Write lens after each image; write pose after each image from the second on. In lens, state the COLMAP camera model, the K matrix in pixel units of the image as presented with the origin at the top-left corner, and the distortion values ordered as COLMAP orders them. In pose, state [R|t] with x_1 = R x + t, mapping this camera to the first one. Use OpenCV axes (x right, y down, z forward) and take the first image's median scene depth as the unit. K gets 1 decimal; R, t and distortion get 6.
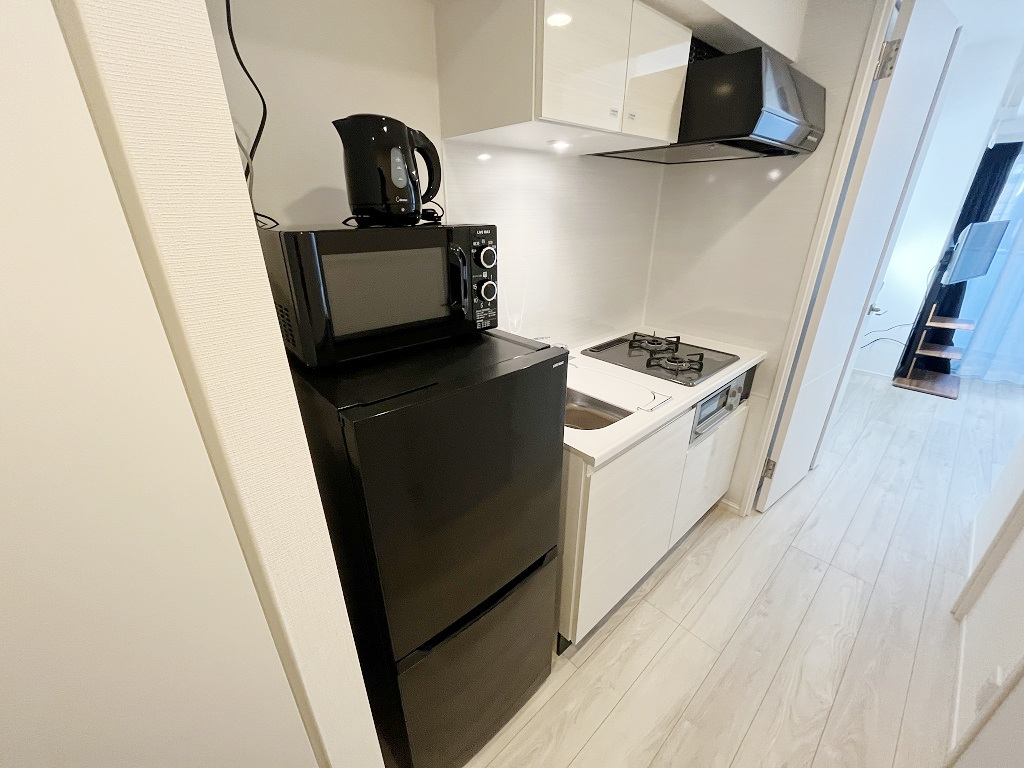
lens RADIAL K [[413.7, 0, 511.3], [0, 413.7, 378.2], [0, 0, 1]] dist [-0.007623, 0.000492]
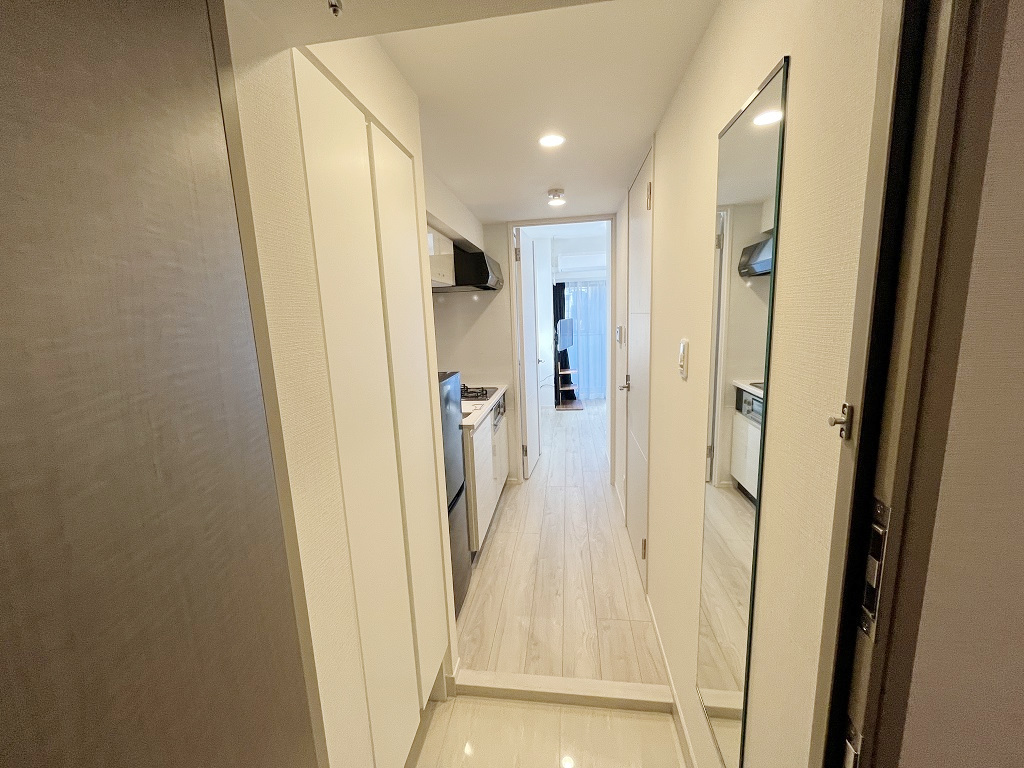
lens RADIAL K [[413.7, 0, 517.0], [0, 413.7, 386.3], [0, 0, 1]] dist [-0.007623, 0.000492]
pose [[0.752285, -0.143156, 0.643097, -0.348548], [0.298406, 0.944282, -0.138869, 0.135007], [-0.587385, 0.296373, 0.753088, -0.280257]]
